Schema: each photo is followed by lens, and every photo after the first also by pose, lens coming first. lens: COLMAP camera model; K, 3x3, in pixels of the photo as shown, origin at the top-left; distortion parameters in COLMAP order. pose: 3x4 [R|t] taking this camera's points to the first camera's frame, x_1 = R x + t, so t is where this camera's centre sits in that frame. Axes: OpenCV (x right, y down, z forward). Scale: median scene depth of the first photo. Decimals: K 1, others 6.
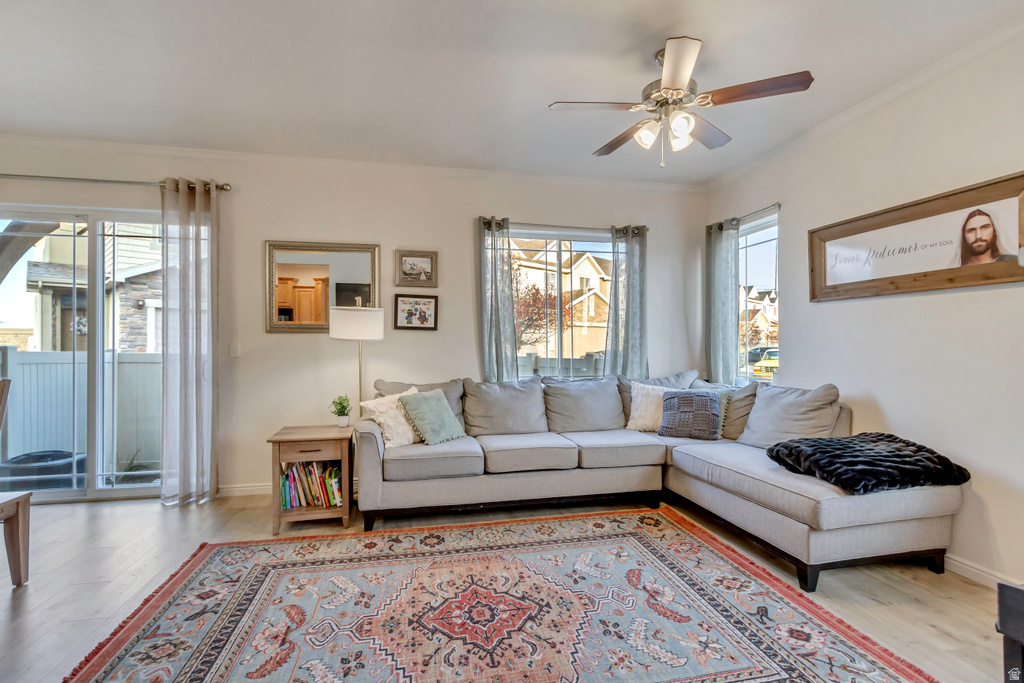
lens RADIAL K [[481.5, 0, 510.8], [0, 481.5, 341.0], [0, 0, 1]] dist [0.010126, -0.001911]
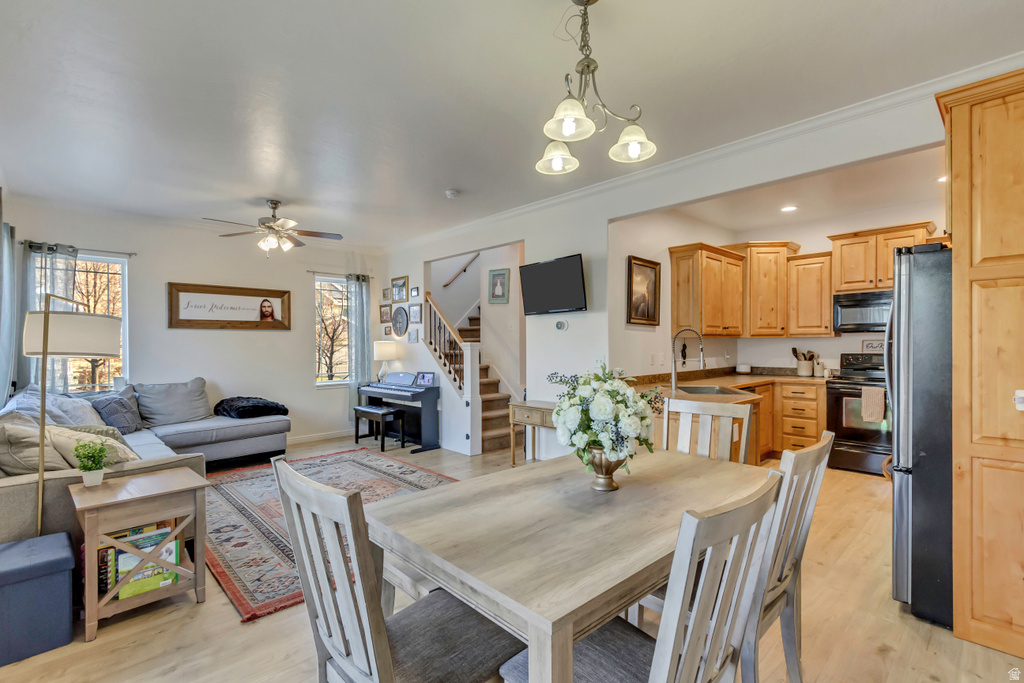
lens RADIAL K [[481.5, 0, 511.8], [0, 481.5, 344.7], [0, 0, 1]] dist [0.010126, -0.001911]
pose [[-0.520489, -0.017045, 0.853698, -1.641149], [-0.010081, 0.999854, 0.013817, -0.072507], [-0.853809, -0.001415, -0.520584, 1.081883]]
